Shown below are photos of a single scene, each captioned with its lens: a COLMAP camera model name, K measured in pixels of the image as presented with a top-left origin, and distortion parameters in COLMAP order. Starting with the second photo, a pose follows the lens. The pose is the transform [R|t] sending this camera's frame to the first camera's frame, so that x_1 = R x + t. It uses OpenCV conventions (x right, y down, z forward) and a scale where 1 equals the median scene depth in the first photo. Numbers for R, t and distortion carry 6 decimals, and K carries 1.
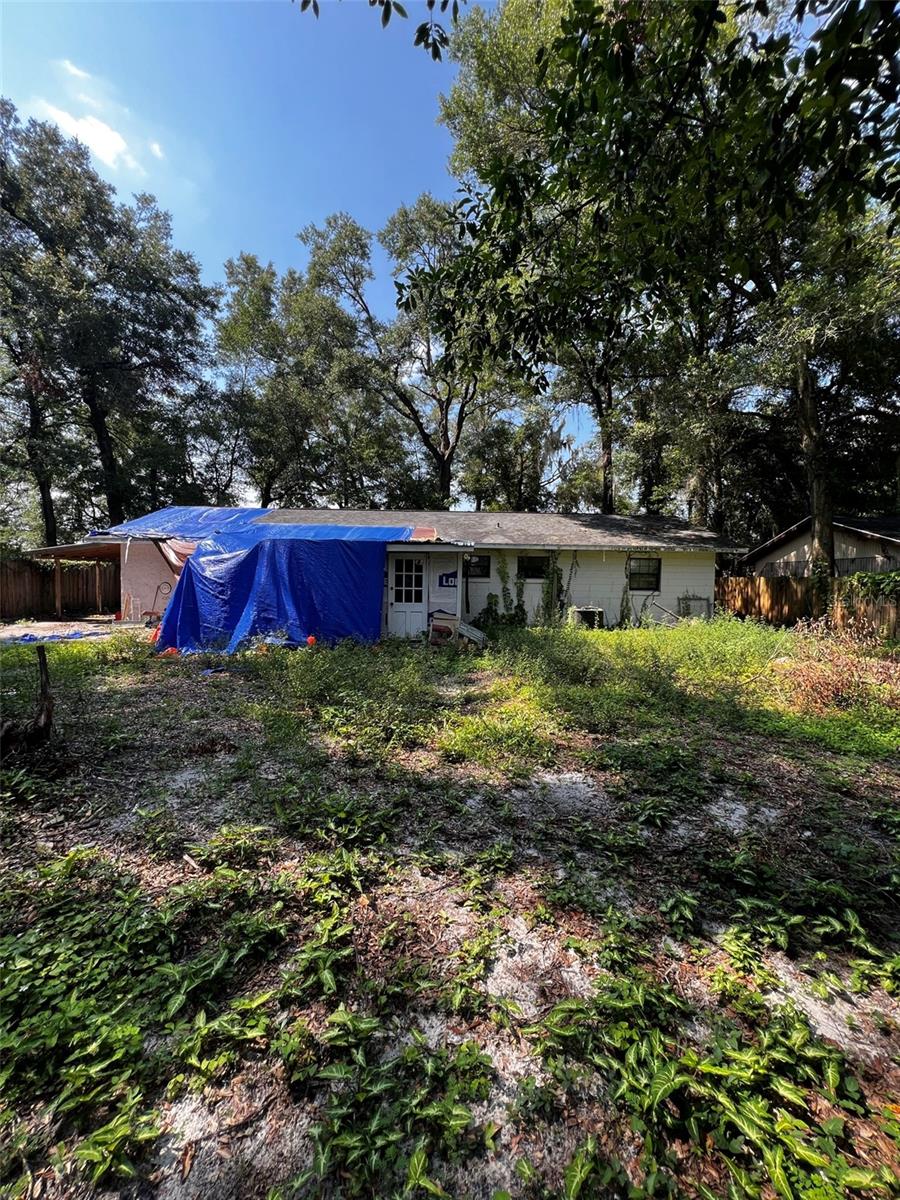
lens RADIAL K [[479.1, 0, 453.0], [0, 479.1, 597.9], [0, 0, 1]] dist [-0.001389, -0.000075]
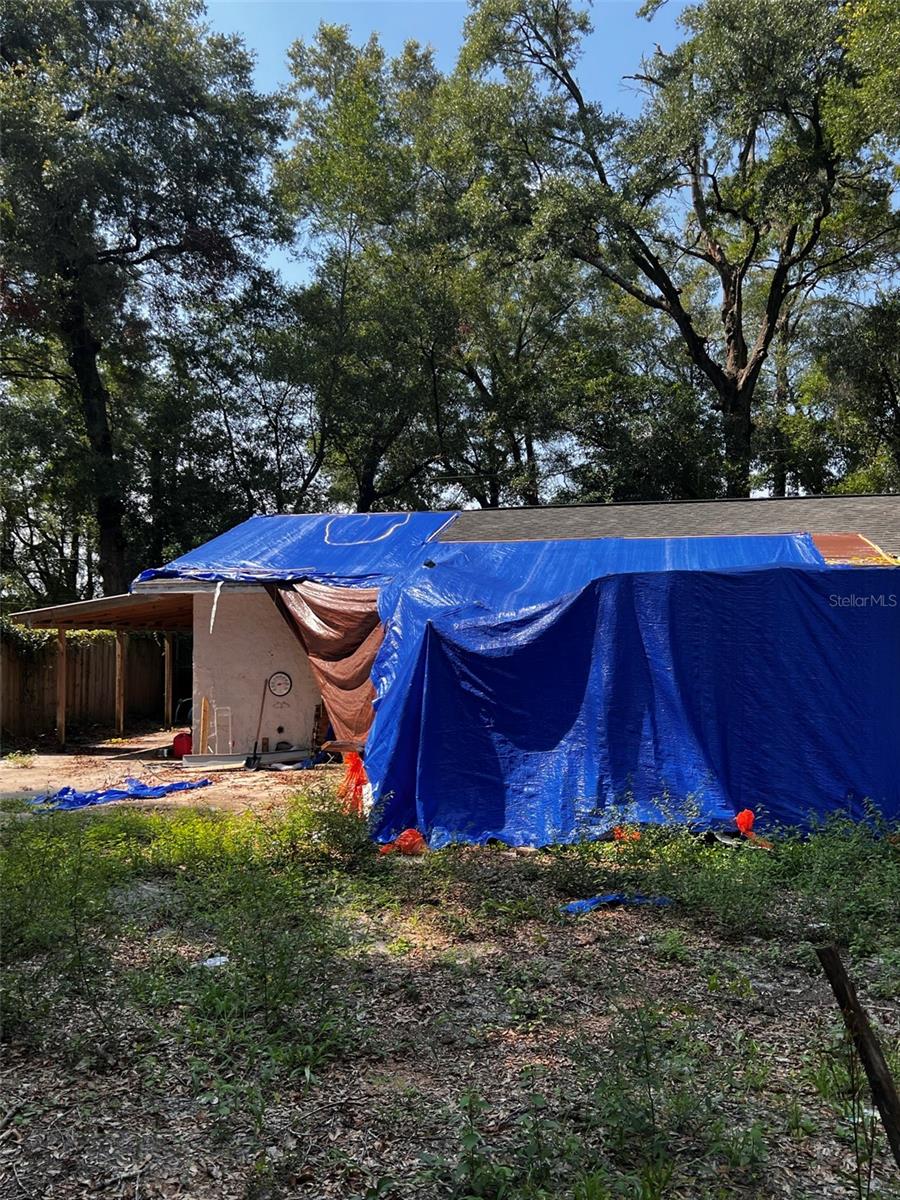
lens RADIAL K [[979.0, 0, 442.9], [0, 979.0, 605.5], [0, 0, 1]] dist [0.059875, -0.069688]
pose [[0.977849, -0.028306, -0.207388, -0.234772], [0.011373, 0.996535, -0.082393, -0.016105], [0.209002, 0.078209, 0.974783, 0.076532]]
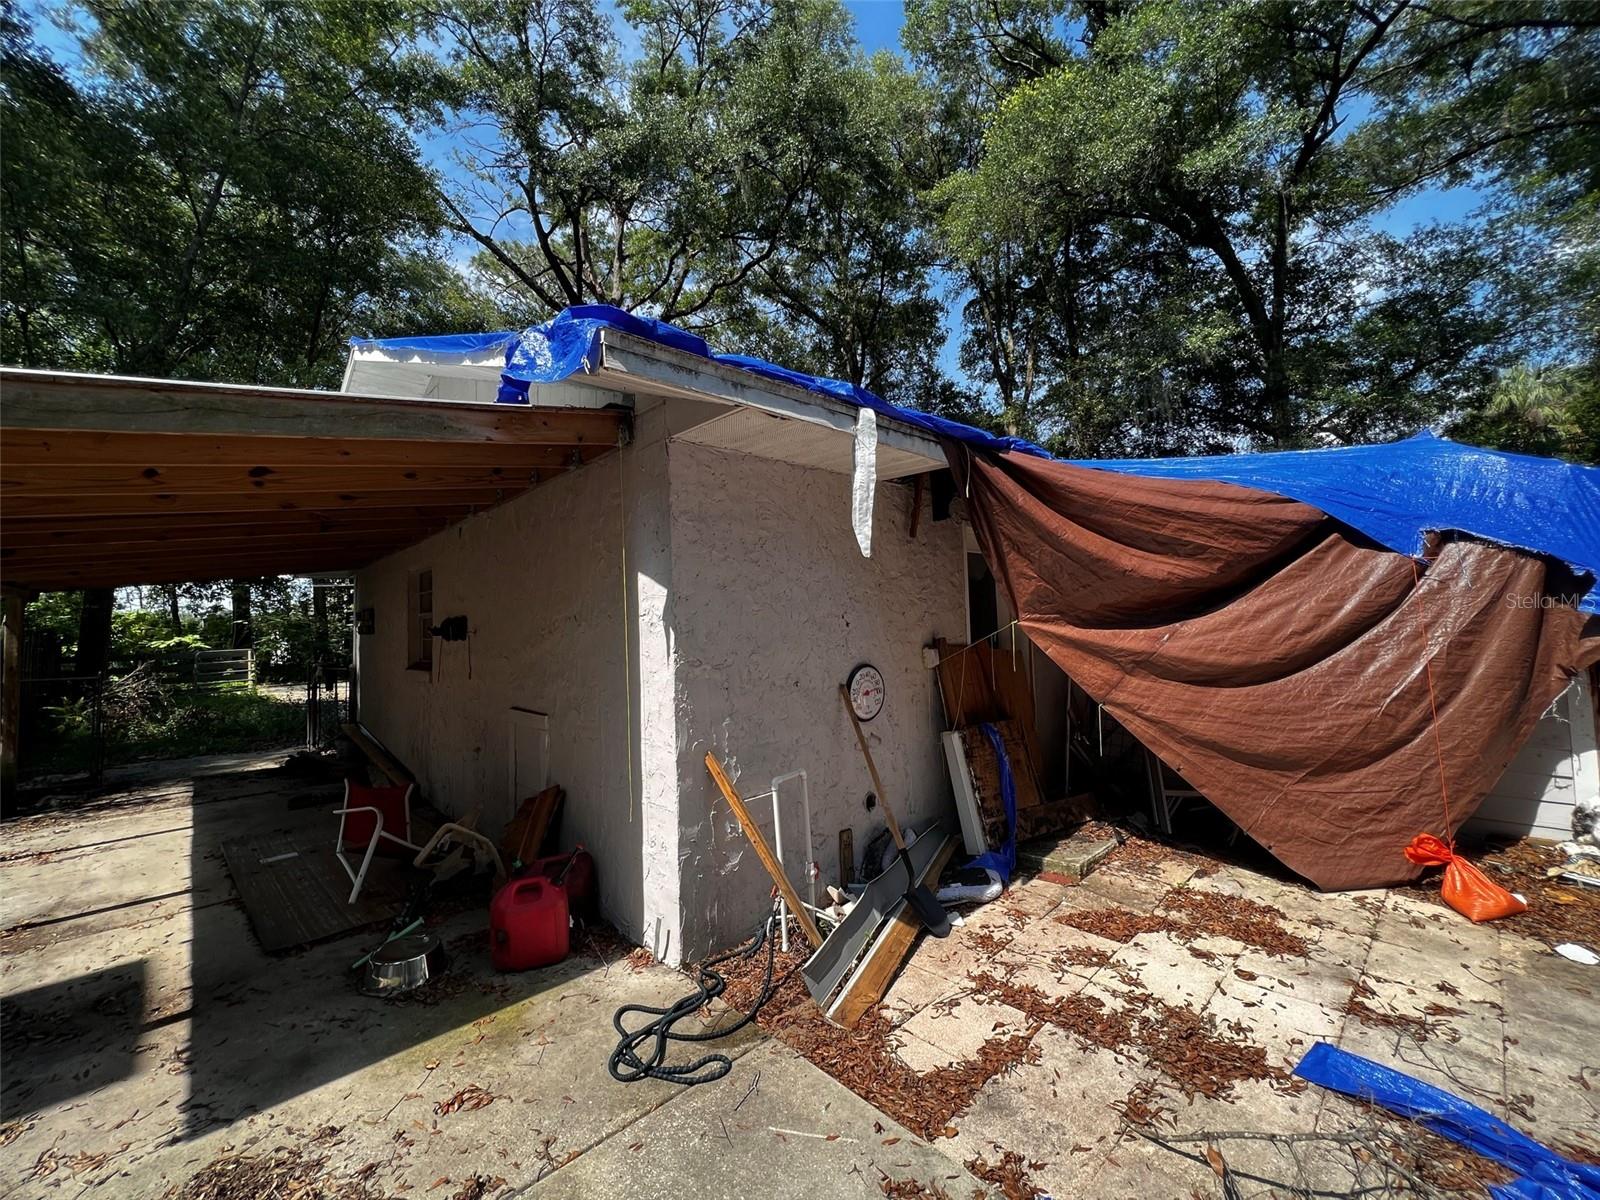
lens RADIAL K [[646.2, 0, 799.7], [0, 646.2, 596.5], [0, 0, 1]] dist [-0.001453, -0.000281]
pose [[0.748854, -0.008880, 0.662676, -0.792702], [0.069147, 0.995500, -0.064800, -0.044520], [-0.659118, 0.094348, 0.746098, 0.803517]]
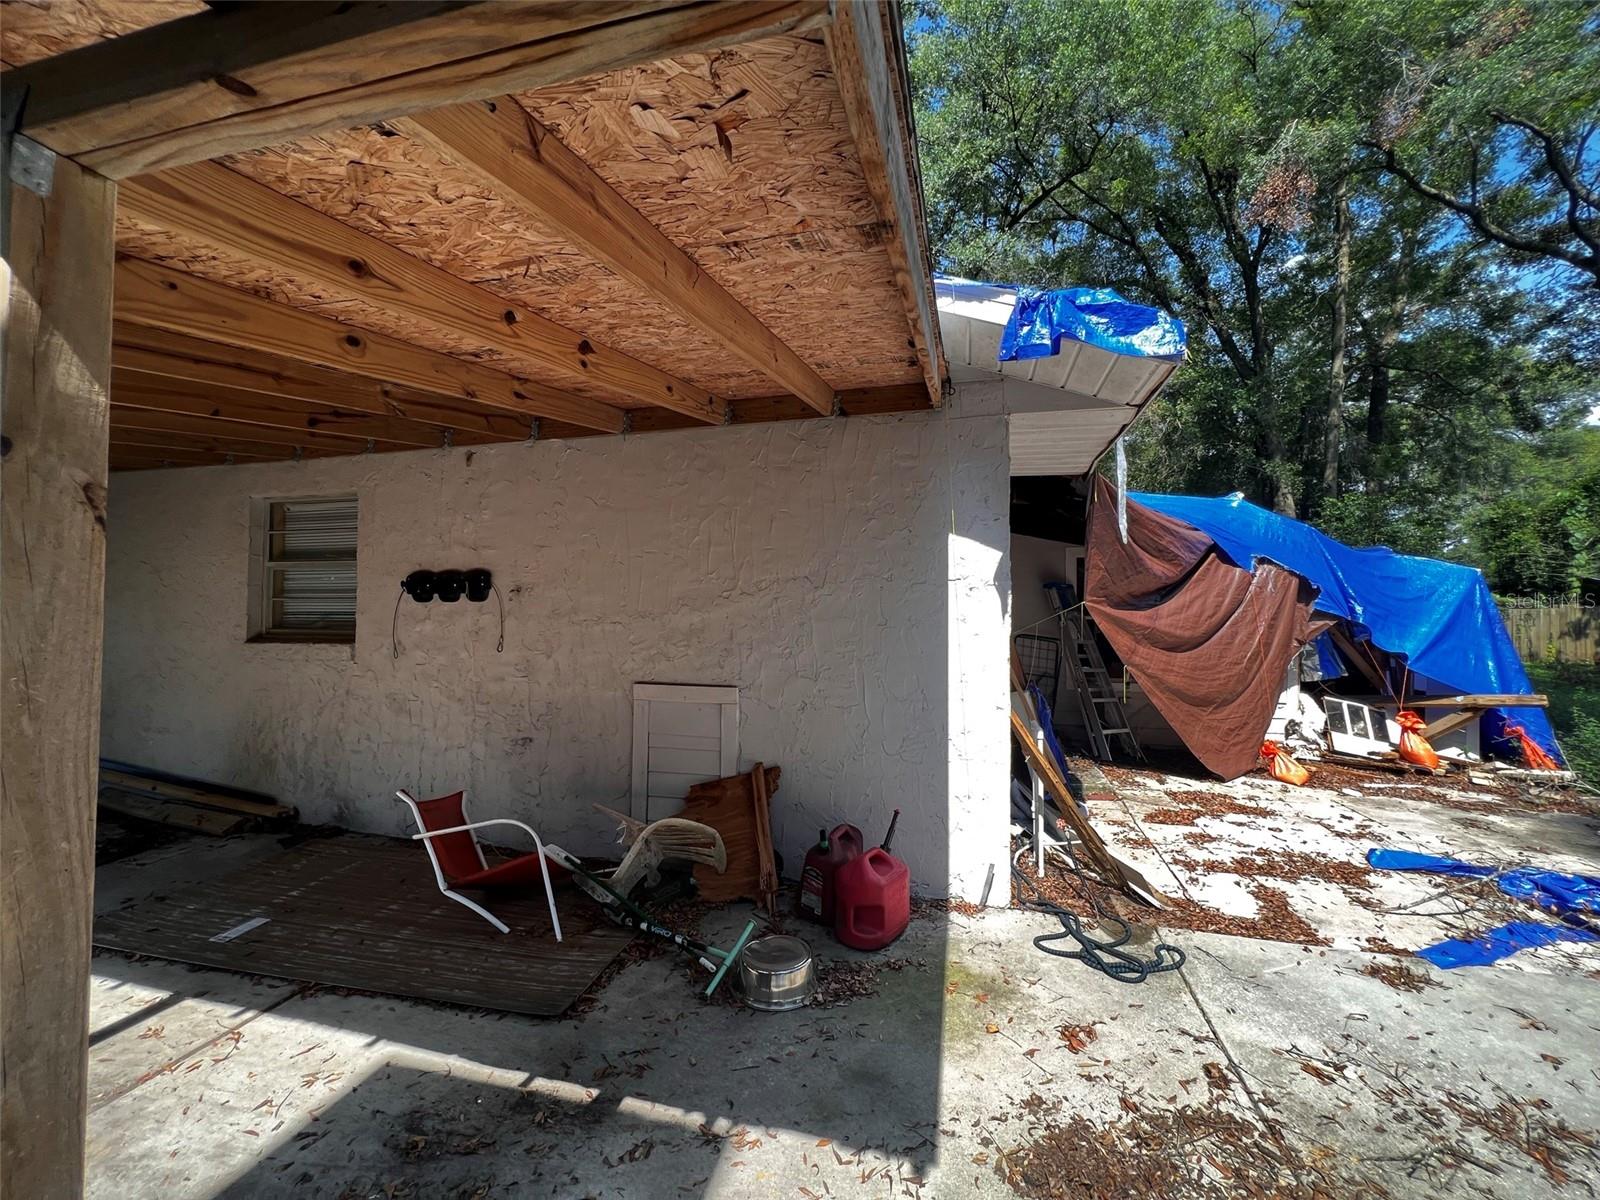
lens RADIAL K [[644.8, 0, 800.0], [0, 644.8, 600.0], [0, 0, 1]] dist [-0.006099, 0.000168]
pose [[0.287631, -0.002146, 0.957739, -0.918759], [0.038767, 0.999204, -0.009404, -0.049068], [-0.956956, 0.039834, 0.287485, 0.991612]]
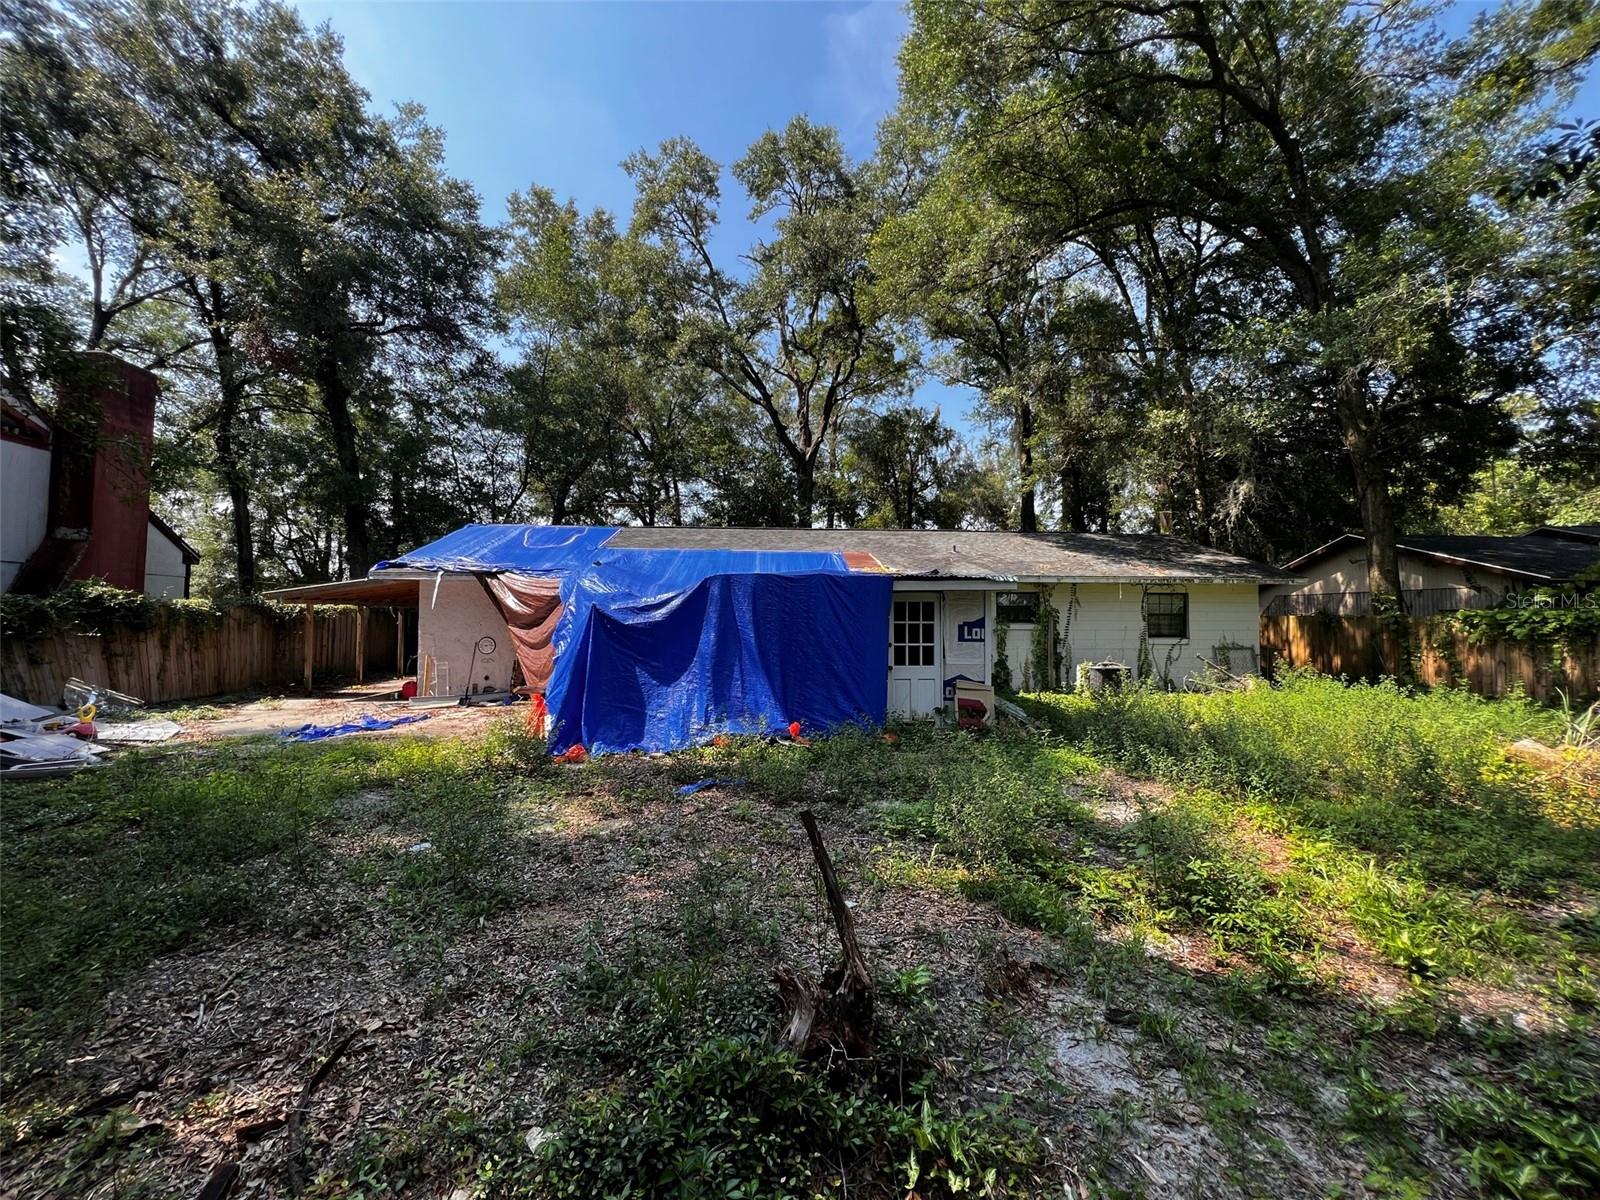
lens RADIAL K [[638.3, 0, 798.2], [0, 638.3, 594.9], [0, 0, 1]] dist [-0.001412, 0.000006]
pose [[0.997678, -0.010940, 0.067227, -0.222088], [0.015844, 0.997218, -0.072838, -0.018780], [-0.066243, 0.073734, 0.995075, 0.075221]]
